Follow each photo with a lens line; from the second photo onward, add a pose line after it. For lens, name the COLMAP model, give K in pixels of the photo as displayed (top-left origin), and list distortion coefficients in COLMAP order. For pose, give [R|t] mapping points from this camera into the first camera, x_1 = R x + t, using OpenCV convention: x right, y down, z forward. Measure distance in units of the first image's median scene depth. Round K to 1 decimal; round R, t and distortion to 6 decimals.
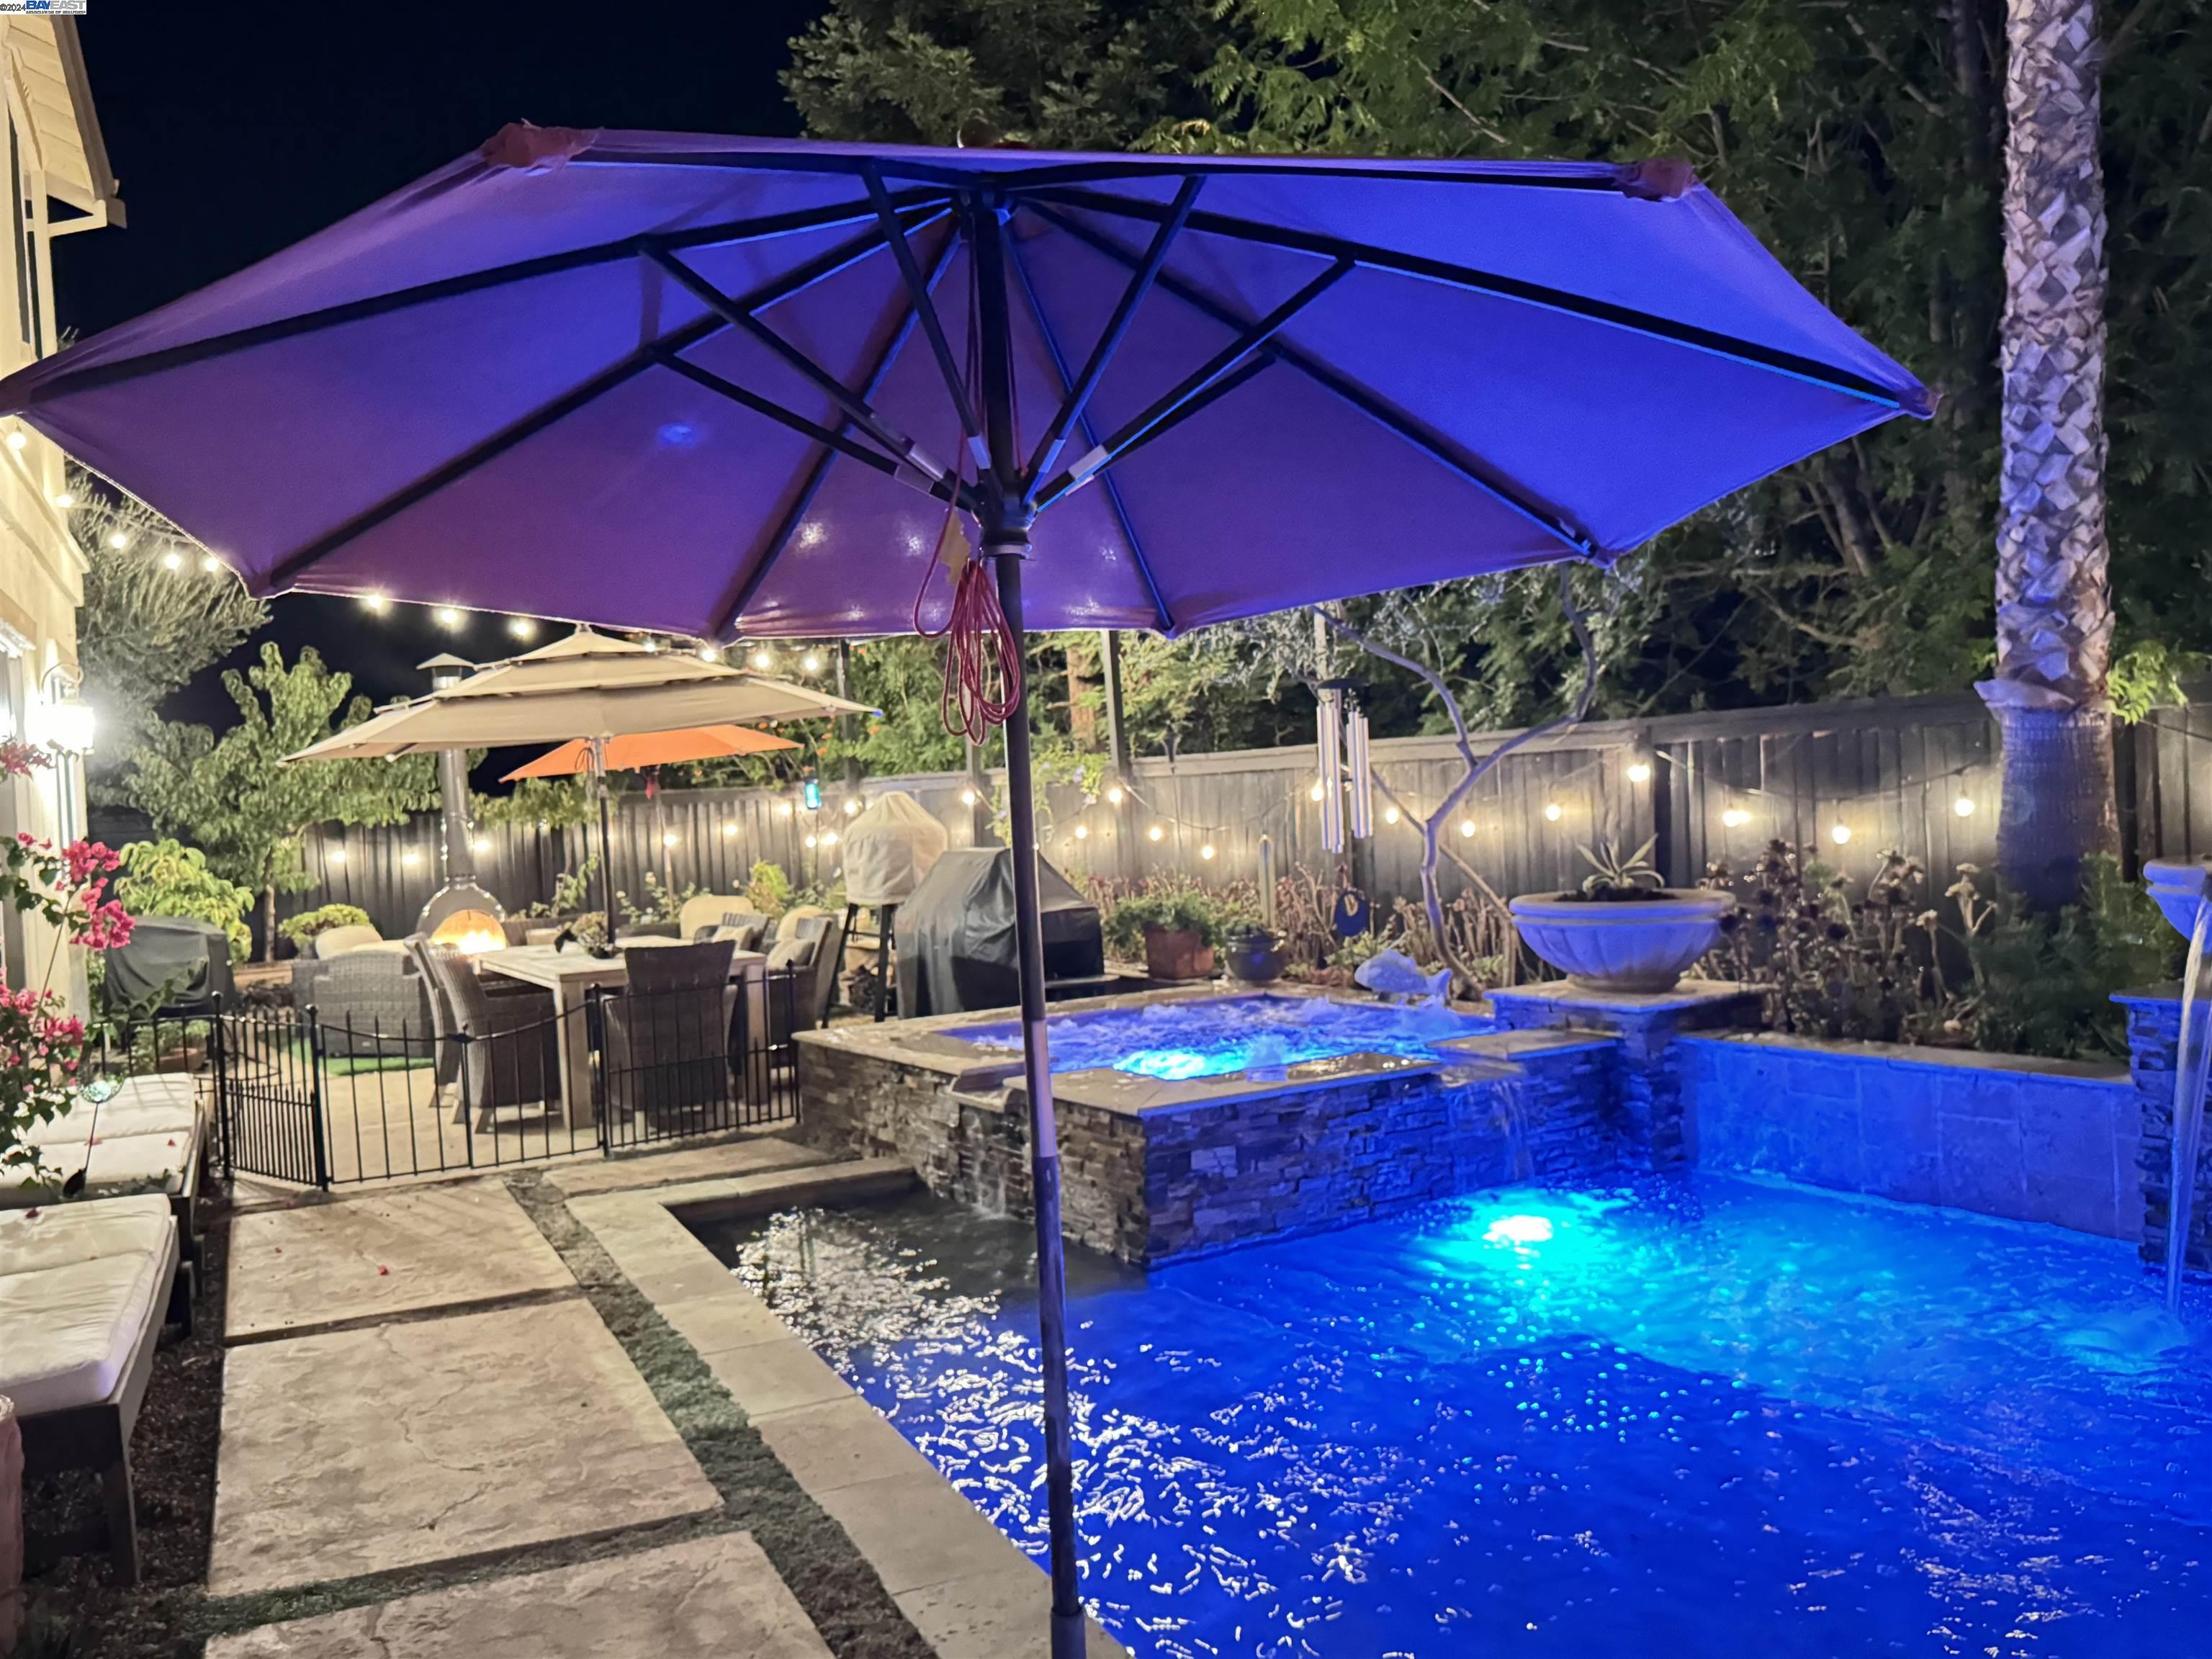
lens RADIAL K [[1779.1, 0, 1106.0], [0, 1779.1, 829.5], [0, 0, 1]] dist [0.170100, -0.340411]
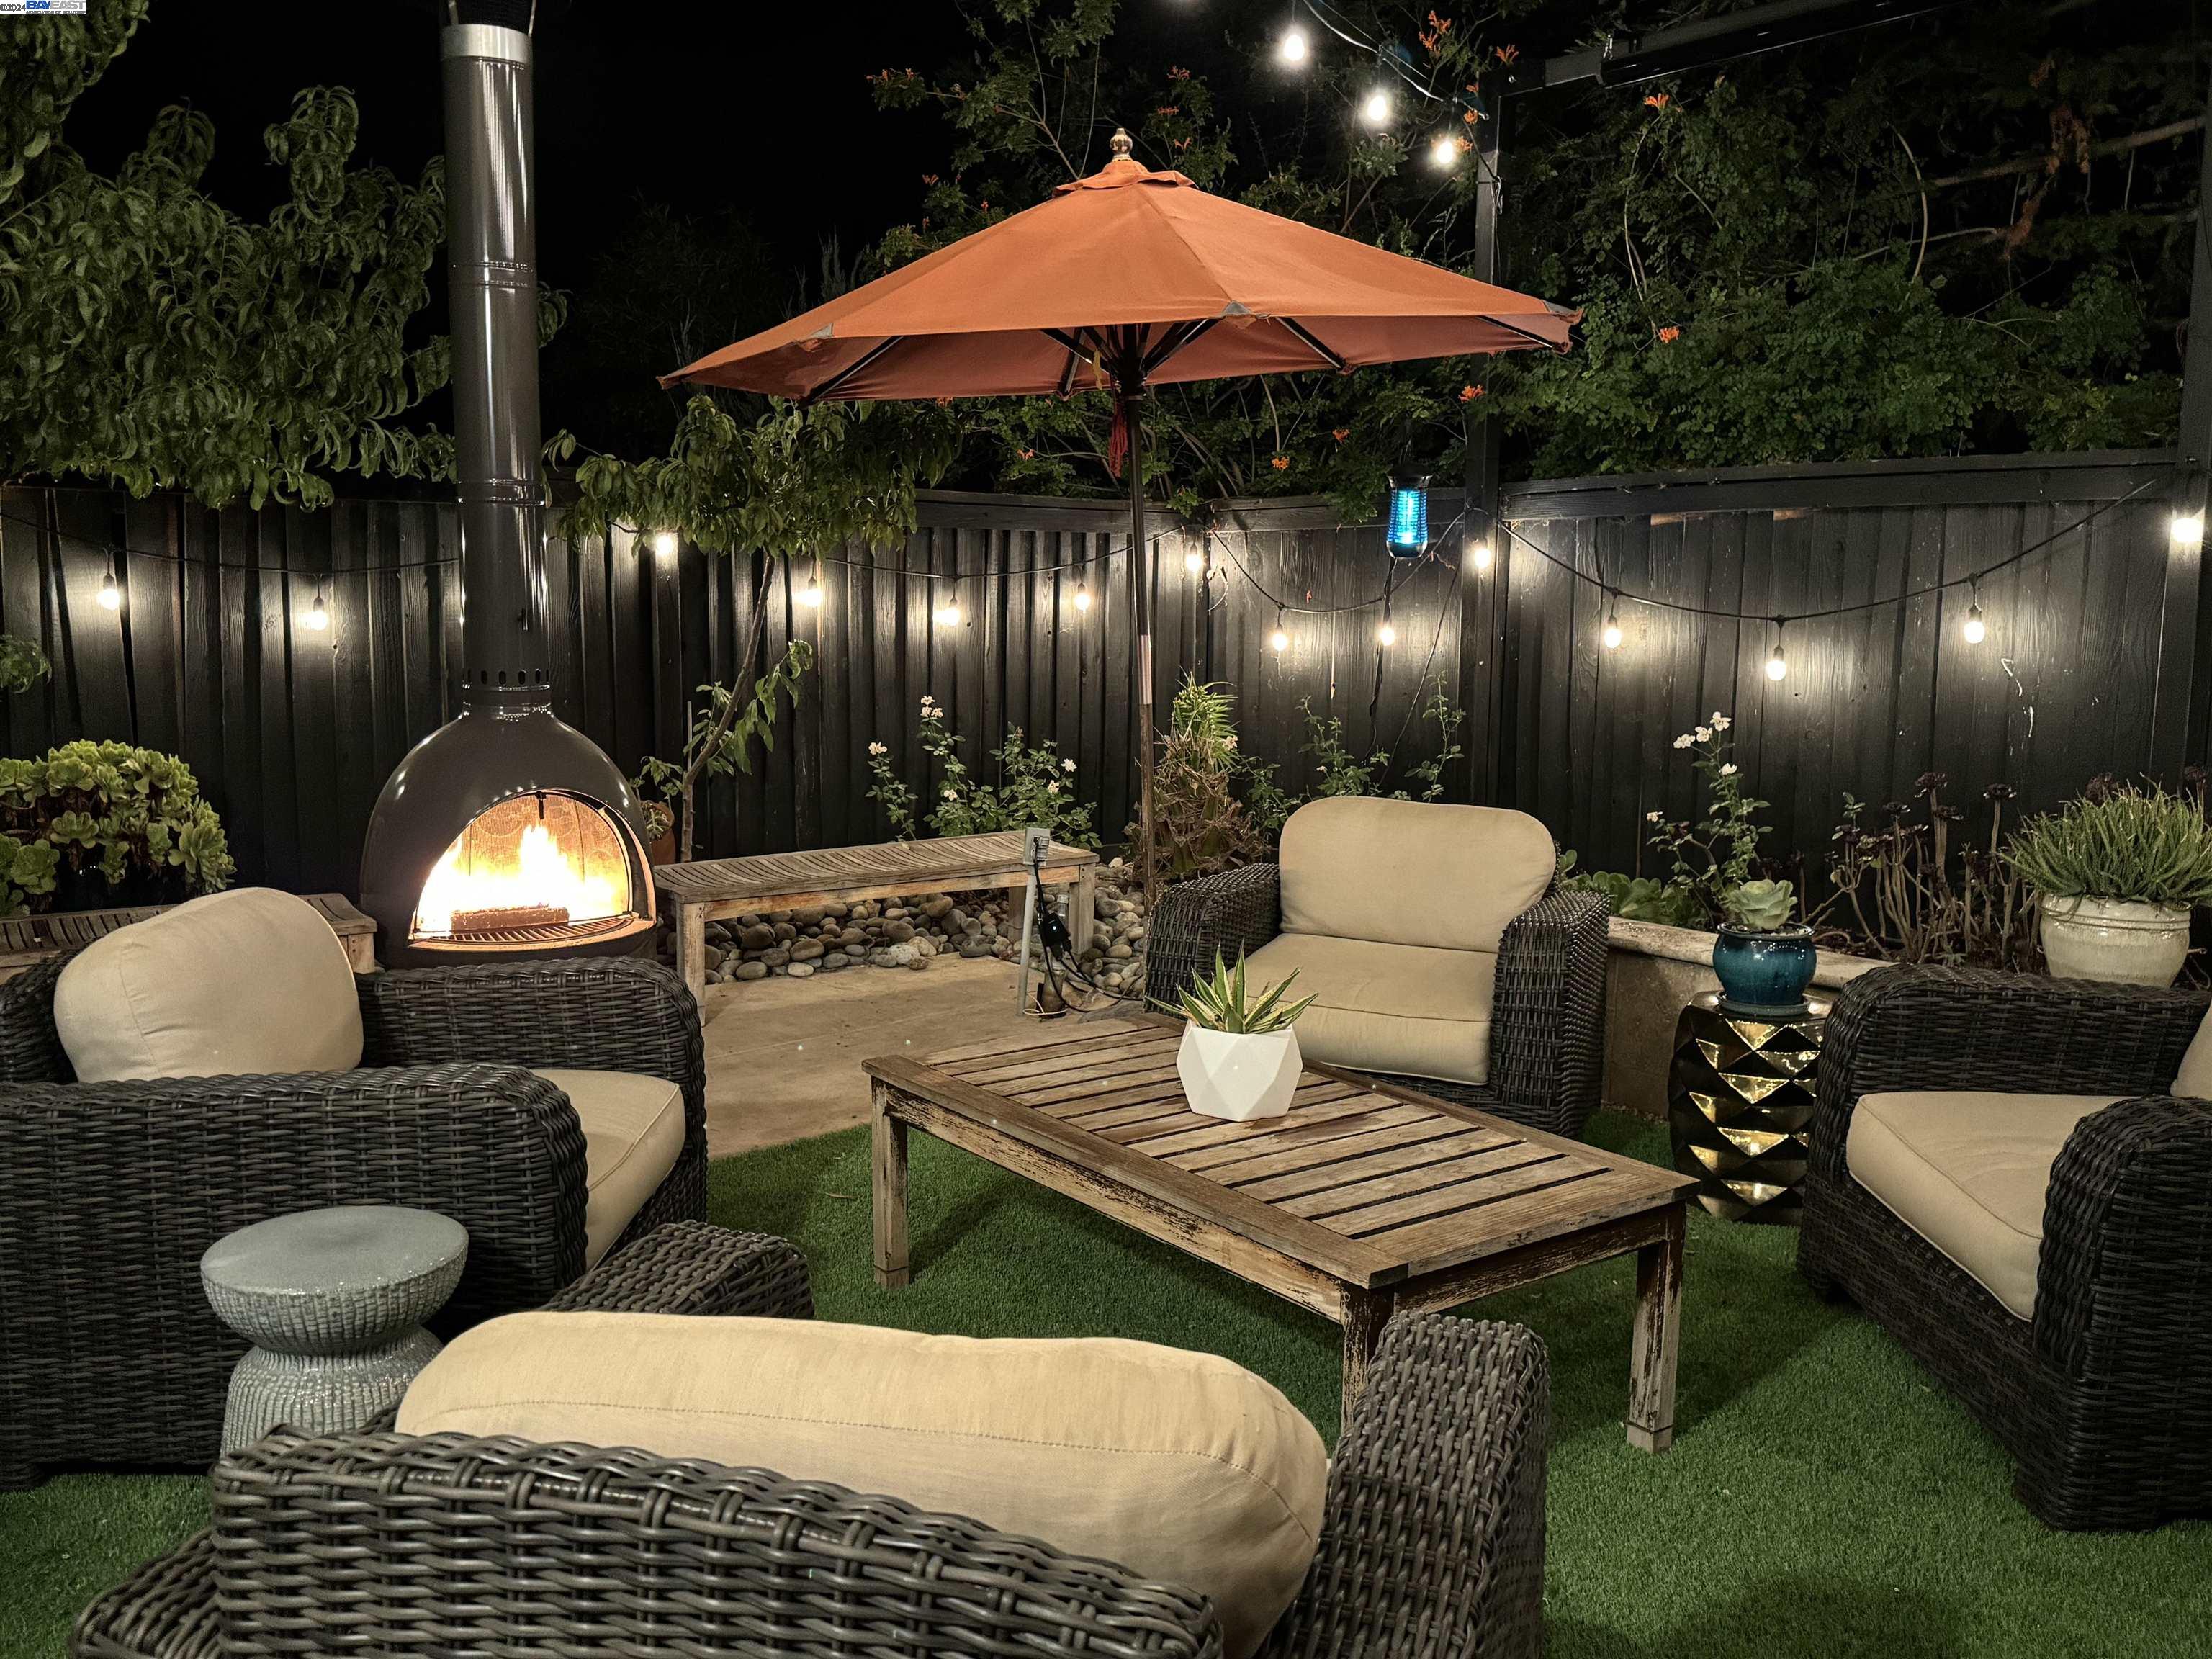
lens RADIAL K [[1779.1, 0, 1106.0], [0, 1779.1, 829.5], [0, 0, 1]] dist [0.170100, -0.340411]
pose [[0.992466, 0.051978, 0.110946, -0.256243], [-0.063311, 0.992849, 0.101207, 0.010877], [-0.104893, -0.107468, 0.988660, 0.599517]]
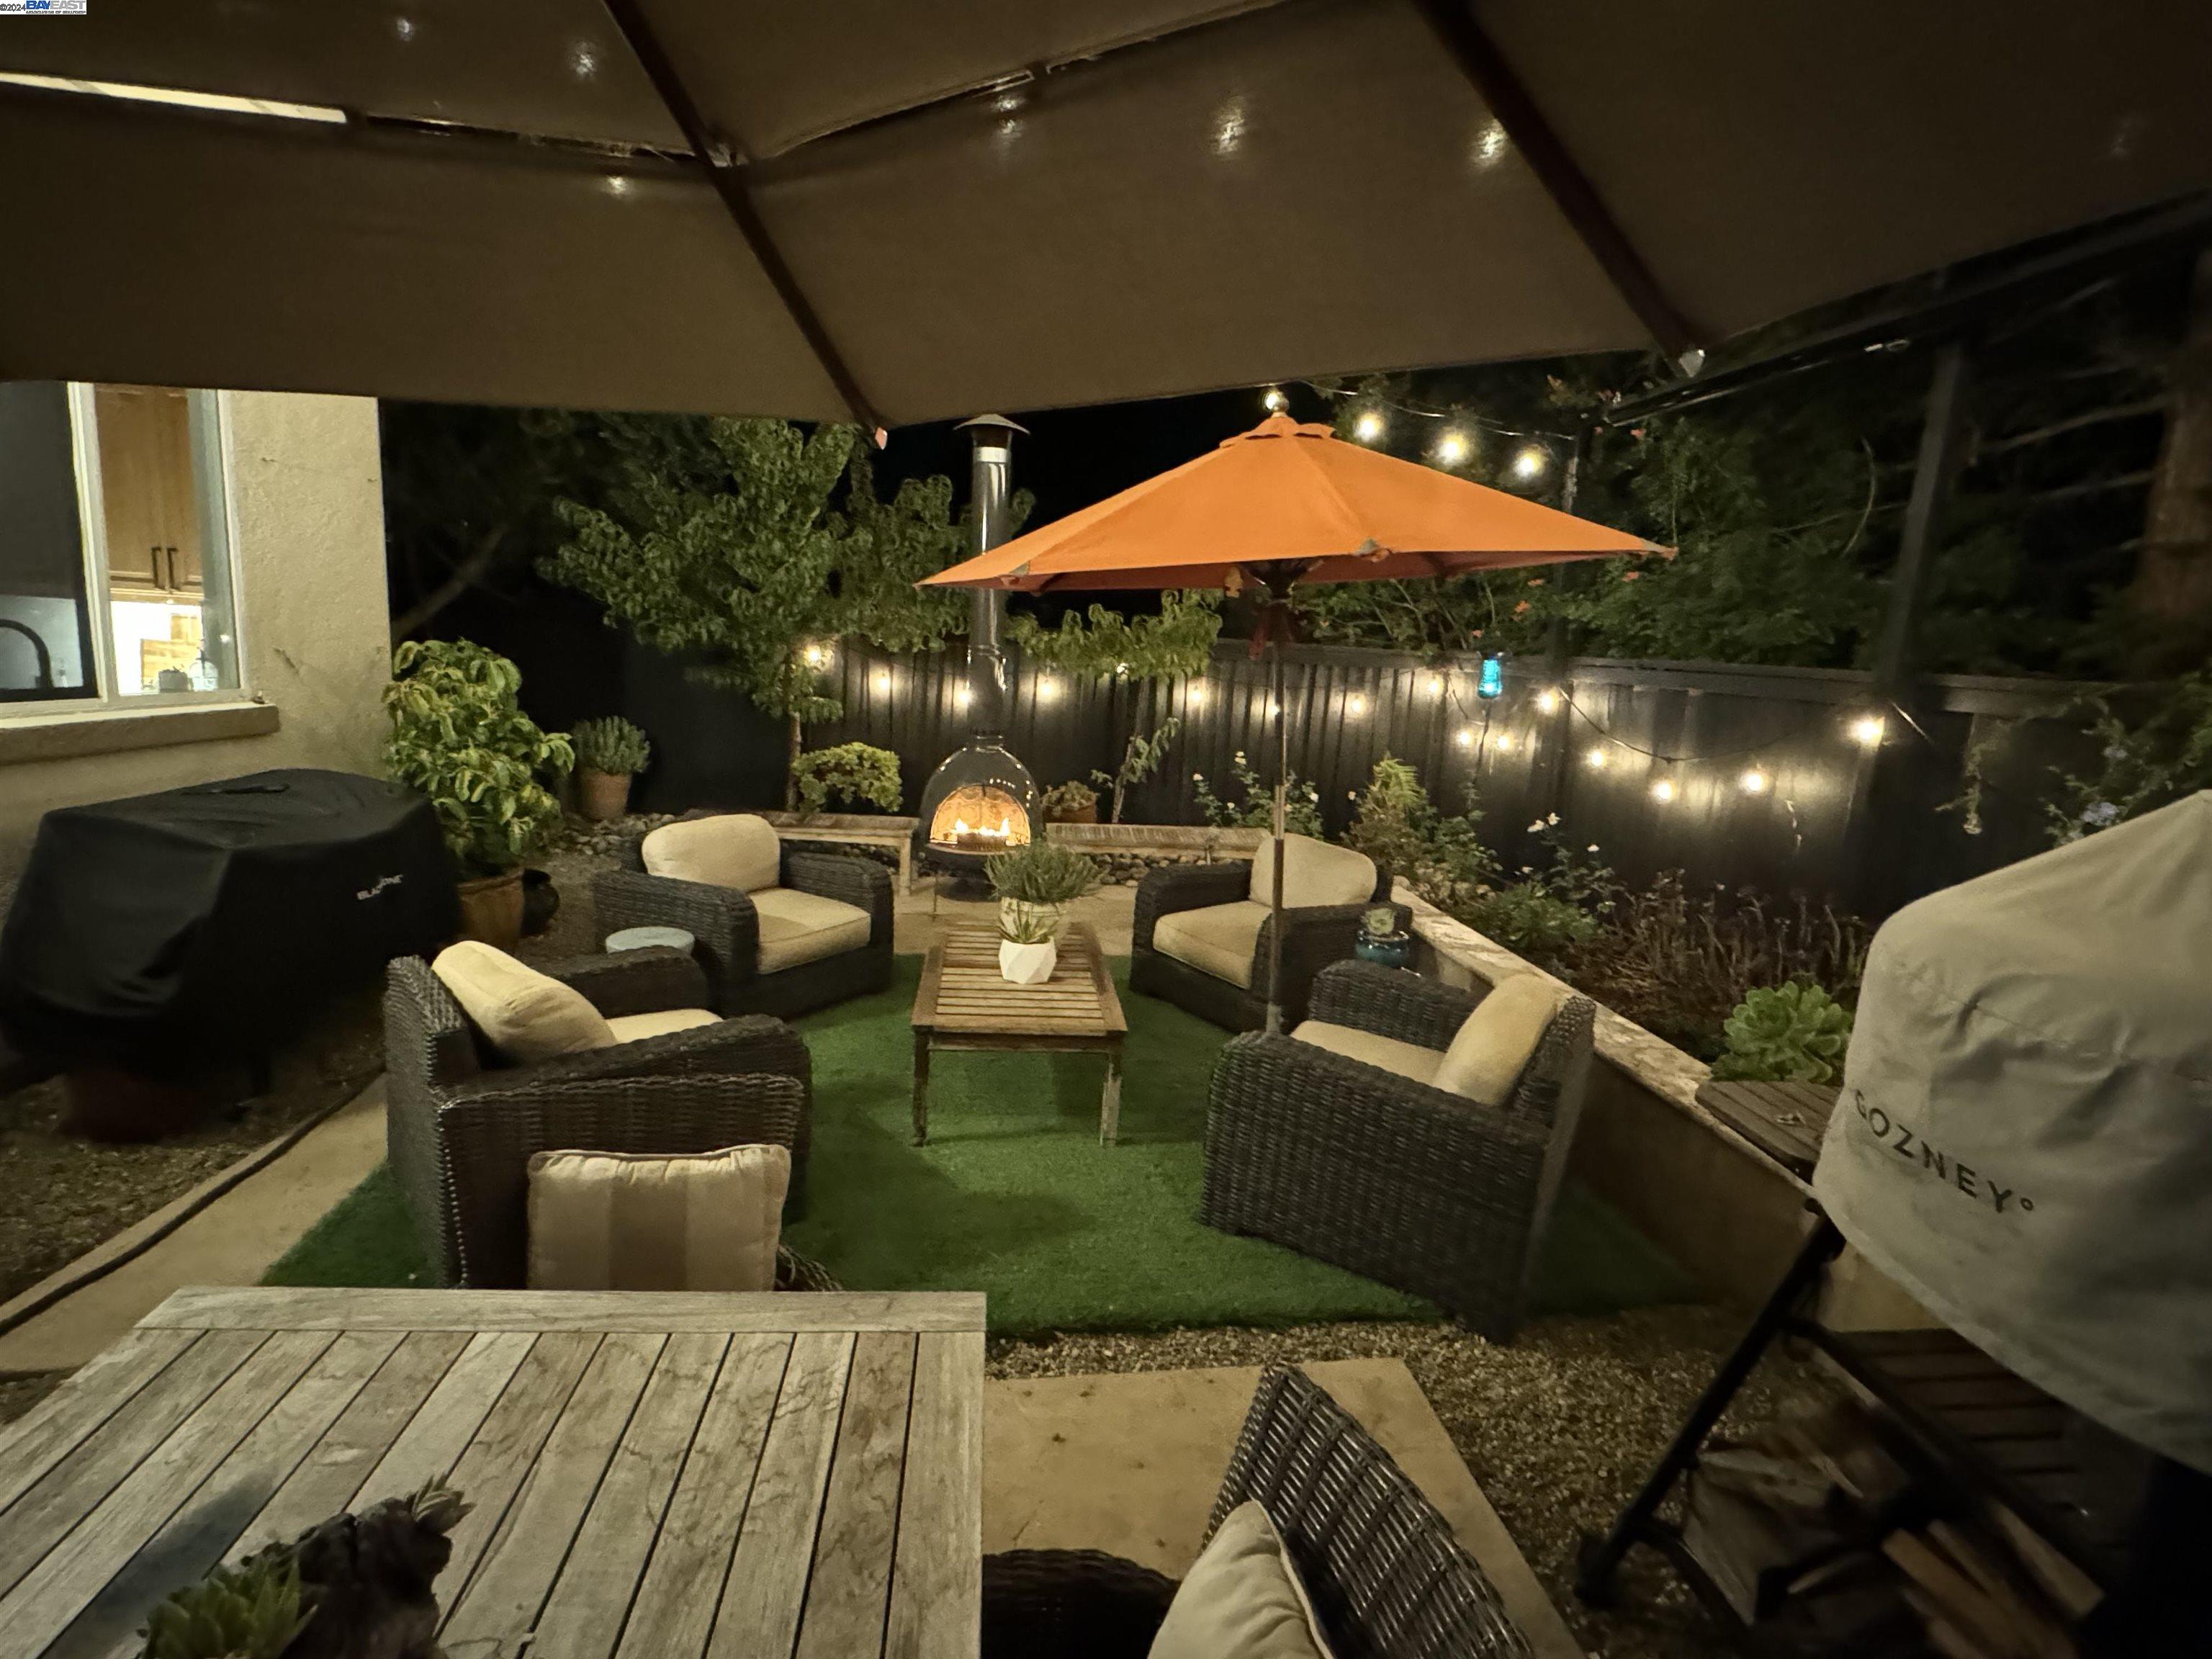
lens RADIAL K [[1081.7, 0, 1106.0], [0, 1081.7, 829.5], [0, 0, 1]] dist [-0.003760, 0.000382]
pose [[0.902804, 0.179610, -0.390749, -0.122834], [-0.117162, 0.976963, 0.178371, -0.018007], [0.413785, -0.115253, 0.903050, 0.565625]]
